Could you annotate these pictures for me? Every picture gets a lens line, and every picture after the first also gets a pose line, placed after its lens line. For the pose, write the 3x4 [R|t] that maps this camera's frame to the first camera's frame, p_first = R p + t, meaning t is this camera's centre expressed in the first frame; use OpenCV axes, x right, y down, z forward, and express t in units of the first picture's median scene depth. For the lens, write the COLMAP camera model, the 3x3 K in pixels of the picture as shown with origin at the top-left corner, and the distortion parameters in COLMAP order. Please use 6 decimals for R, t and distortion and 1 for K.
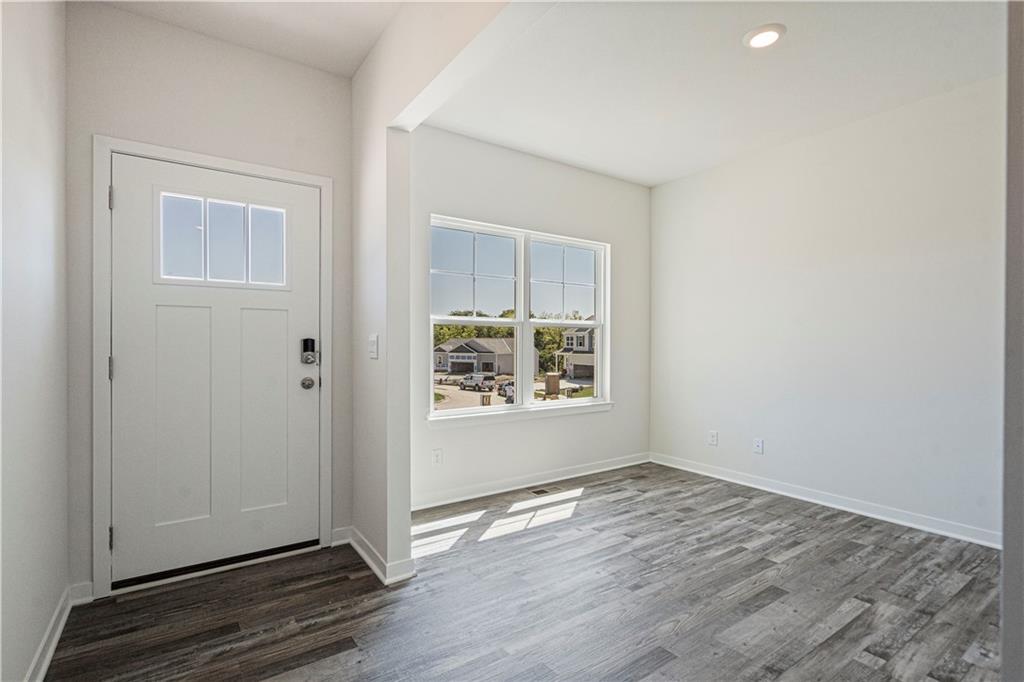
lens RADIAL K [[471.5, 0, 504.4], [0, 471.5, 340.1], [0, 0, 1]] dist [0.008474, -0.000611]
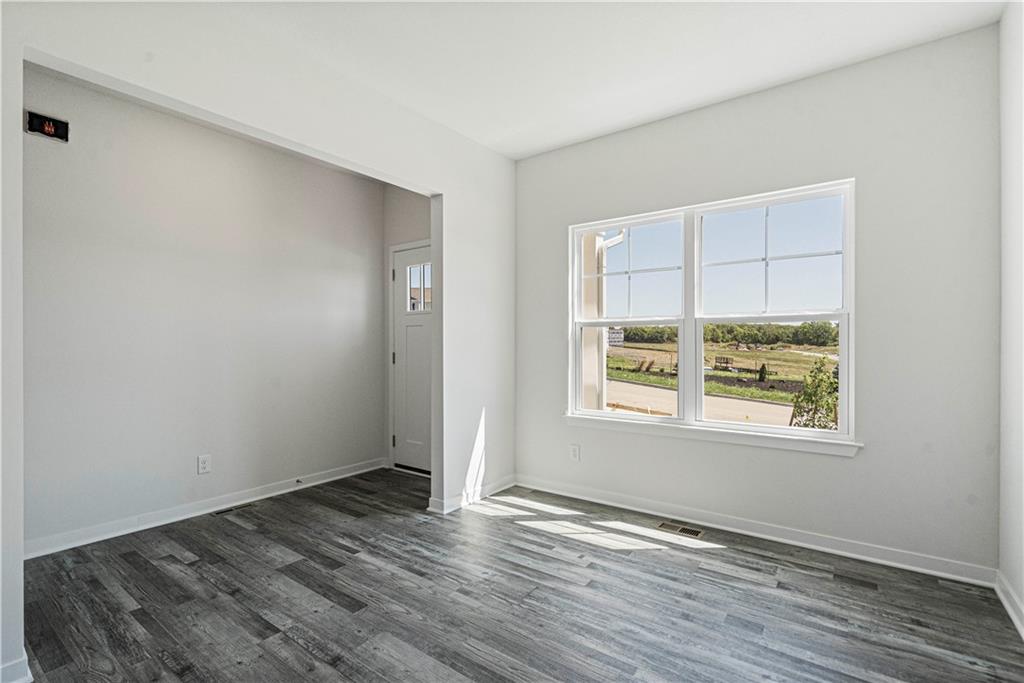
lens RADIAL K [[471.5, 0, 504.9], [0, 471.5, 348.8], [0, 0, 1]] dist [0.008474, -0.000611]
pose [[0.329363, 0.001990, -0.944201, 0.880552], [0.013837, 0.999880, 0.006934, 0.001850], [0.944102, -0.015348, 0.329296, 0.535431]]
